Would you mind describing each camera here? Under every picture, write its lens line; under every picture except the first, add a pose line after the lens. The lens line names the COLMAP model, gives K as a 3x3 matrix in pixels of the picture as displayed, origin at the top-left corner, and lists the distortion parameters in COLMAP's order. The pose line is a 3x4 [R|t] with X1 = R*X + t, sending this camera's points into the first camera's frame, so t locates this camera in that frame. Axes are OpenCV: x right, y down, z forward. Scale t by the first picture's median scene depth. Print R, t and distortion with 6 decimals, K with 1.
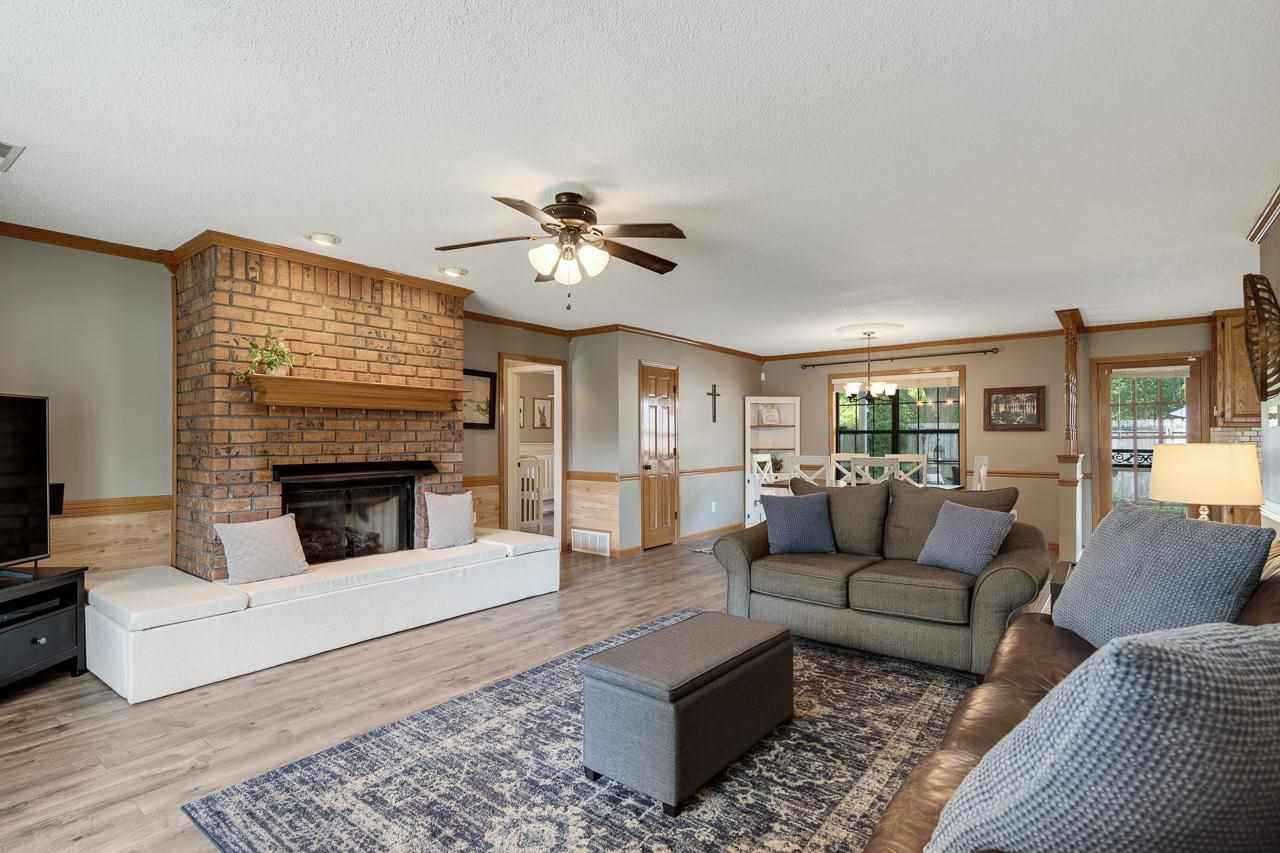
lens RADIAL K [[618.9, 0, 632.1], [0, 618.9, 432.5], [0, 0, 1]] dist [0.000215, -0.000060]
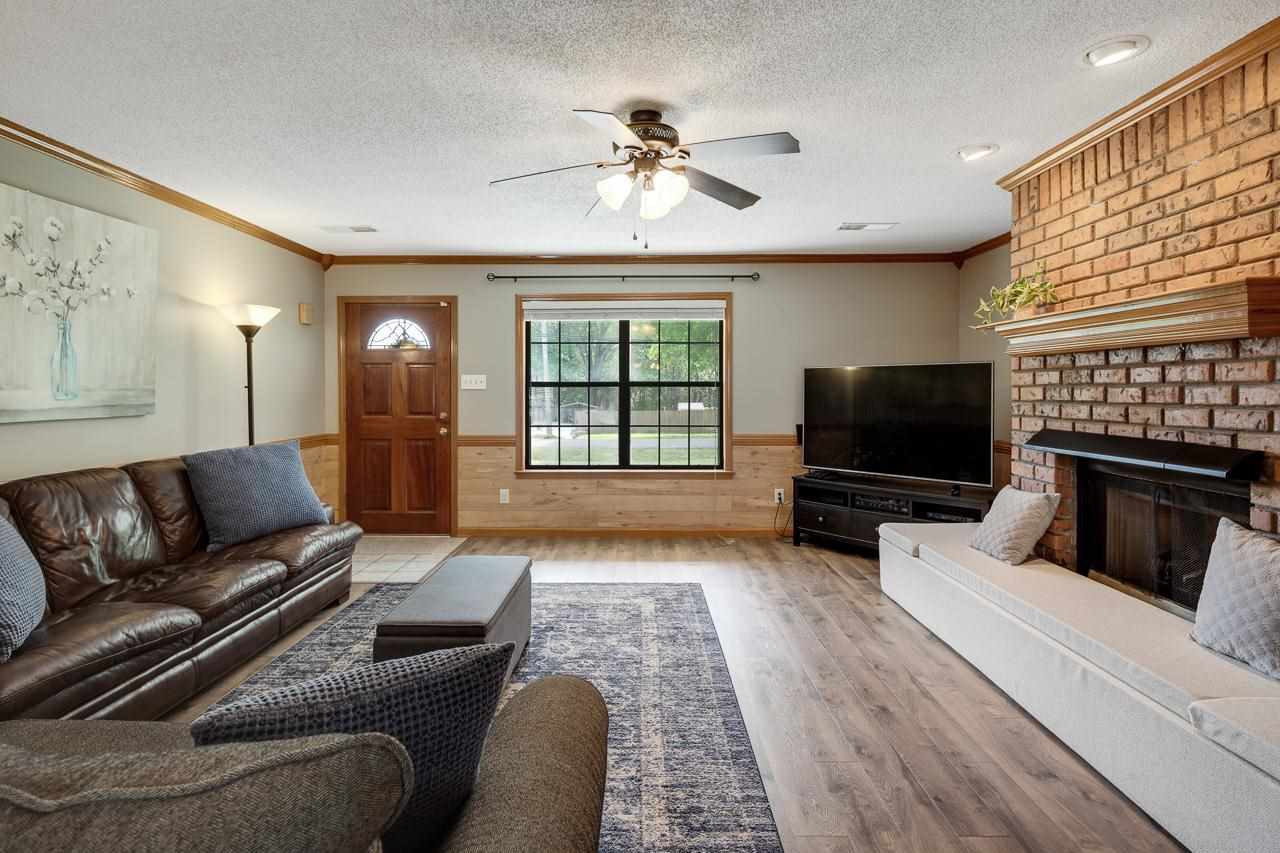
lens RADIAL K [[624.6, 0, 635.9], [0, 624.6, 394.2], [0, 0, 1]] dist [0.001367, -0.002200]
pose [[-0.789029, 0.009880, -0.614276, 0.299572], [0.010840, 0.999939, 0.002160, -0.000408], [0.614260, -0.004954, -0.789088, 1.140424]]
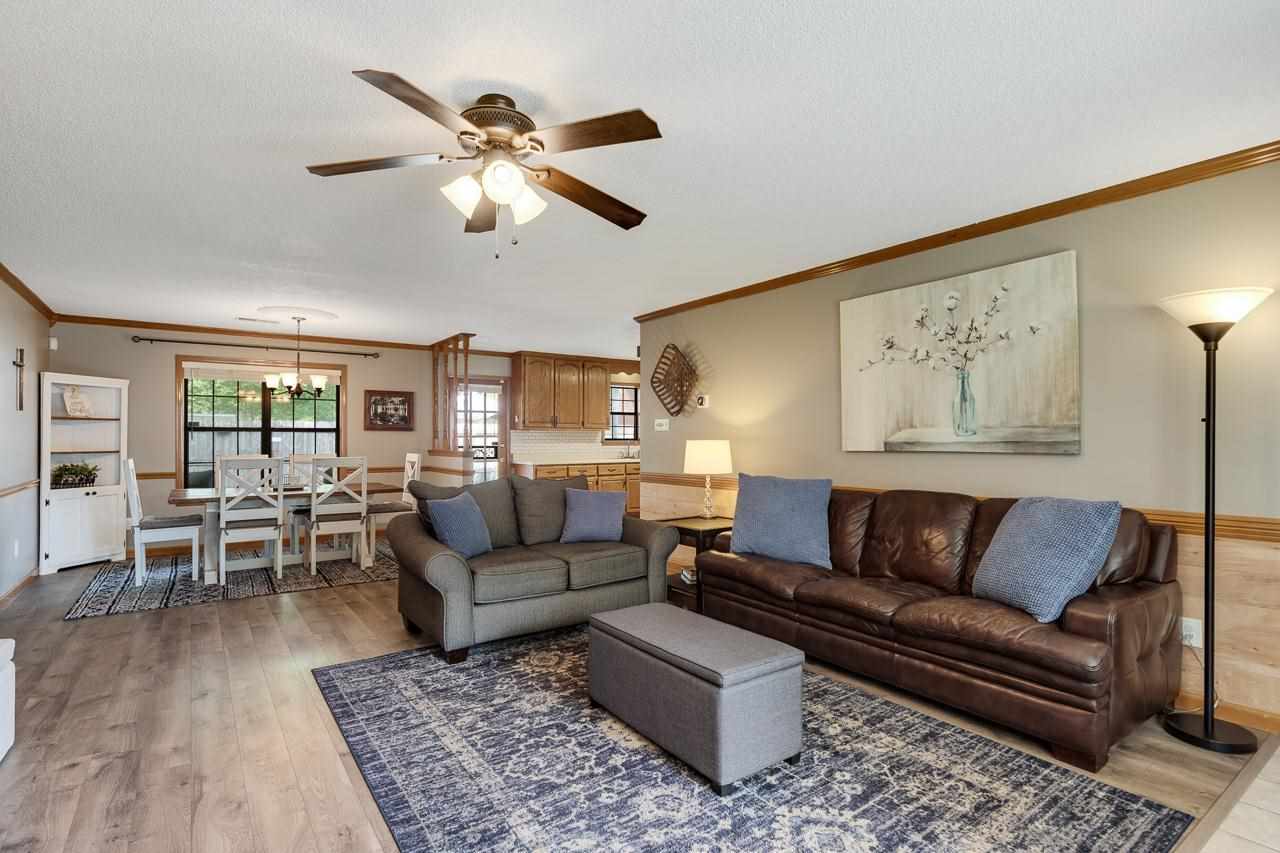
lens RADIAL K [[618.9, 0, 632.1], [0, 618.9, 432.5], [0, 0, 1]] dist [0.000215, -0.000060]
pose [[0.280525, 0.008906, 0.959805, -0.513741], [-0.010357, 0.999927, -0.006251, 0.005702], [-0.959791, -0.008187, 0.280597, 0.440137]]
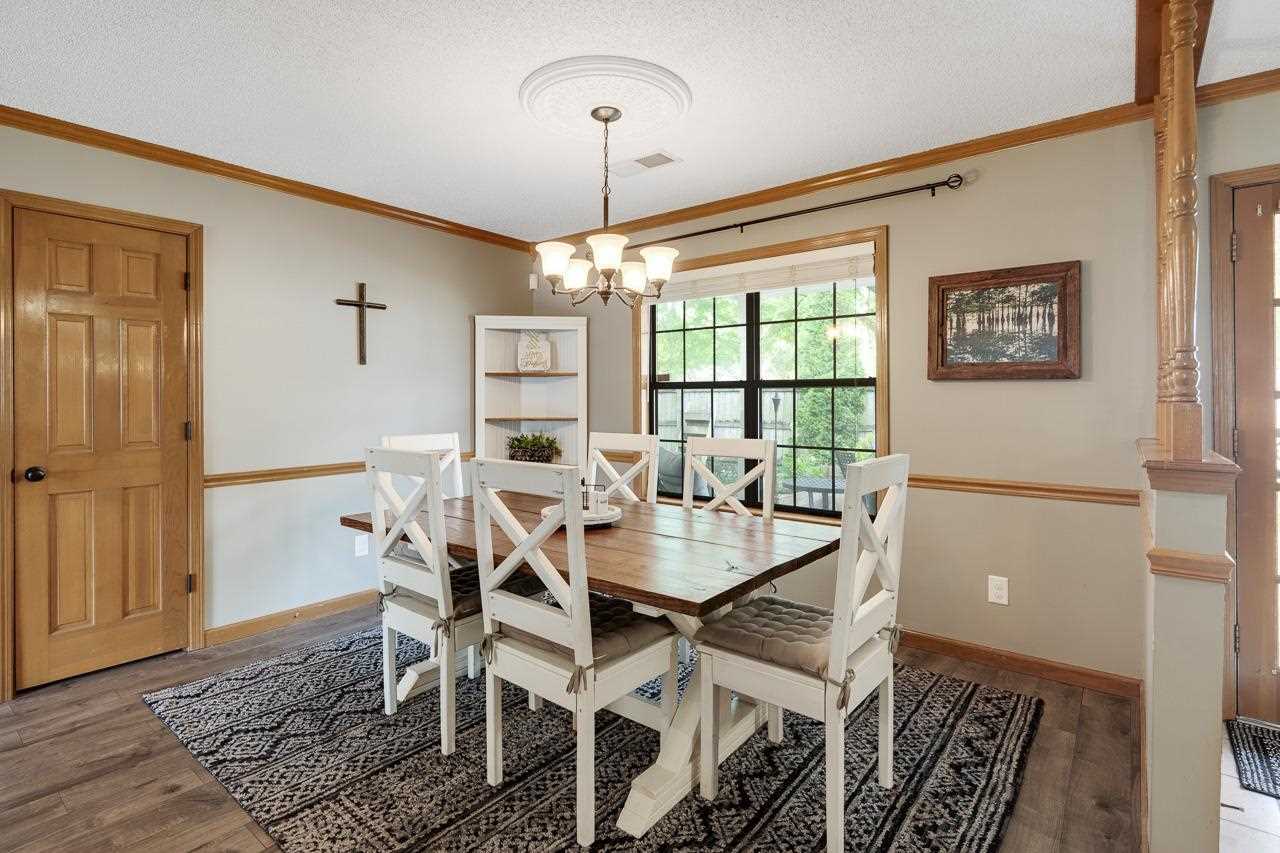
lens RADIAL K [[624.6, 0, 635.9], [0, 624.6, 394.2], [0, 0, 1]] dist [0.001367, -0.002200]
pose [[0.999978, -0.001225, -0.006465, 0.615638], [0.001248, 0.999993, 0.003613, 0.008350], [0.006460, -0.003621, 0.999973, 0.954518]]
